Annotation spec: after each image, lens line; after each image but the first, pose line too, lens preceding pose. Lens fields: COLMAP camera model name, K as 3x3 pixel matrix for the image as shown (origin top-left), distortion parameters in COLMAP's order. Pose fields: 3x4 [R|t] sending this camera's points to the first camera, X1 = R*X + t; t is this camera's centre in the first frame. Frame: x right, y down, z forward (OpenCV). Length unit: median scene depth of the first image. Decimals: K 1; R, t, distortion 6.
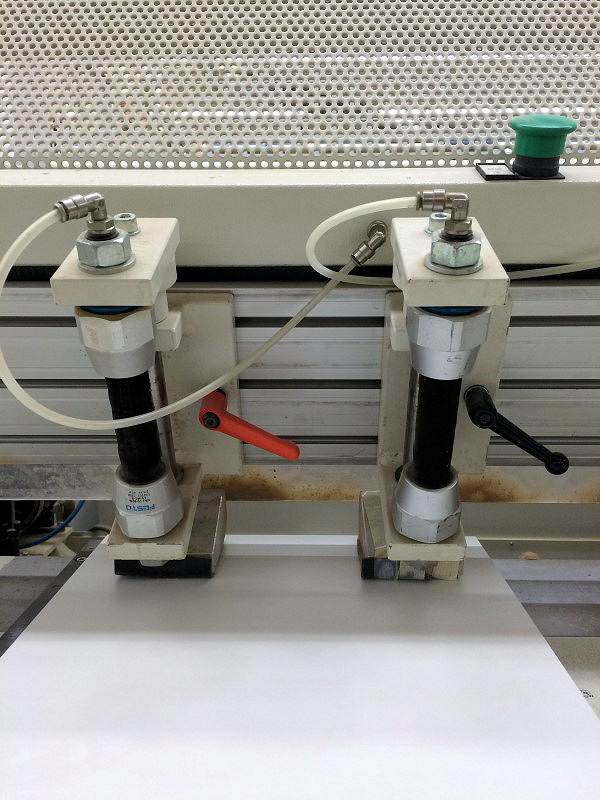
lens RADIAL K [[690.8, 0, 300.7], [0, 690.8, 398.1], [0, 0, 1]] dist [-0.003352, -0.001060]
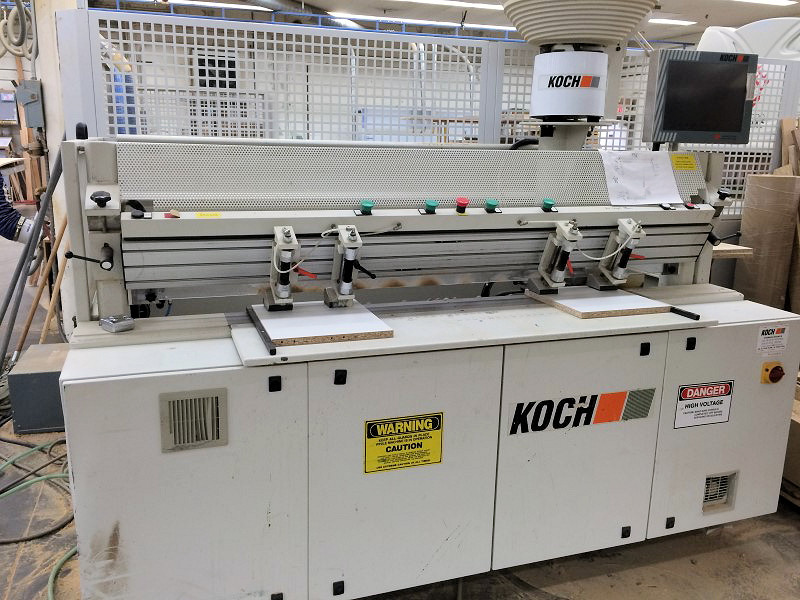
lens RADIAL K [[690.8, 0, 399.0], [0, 690.8, 300.1], [0, 0, 1]] dist [-0.003352, -0.001060]
pose [[0.938157, -0.052063, 0.342274, -1.048193], [0.023300, 0.995881, 0.087620, -0.147848], [-0.345426, -0.074226, 0.935506, -3.366627]]
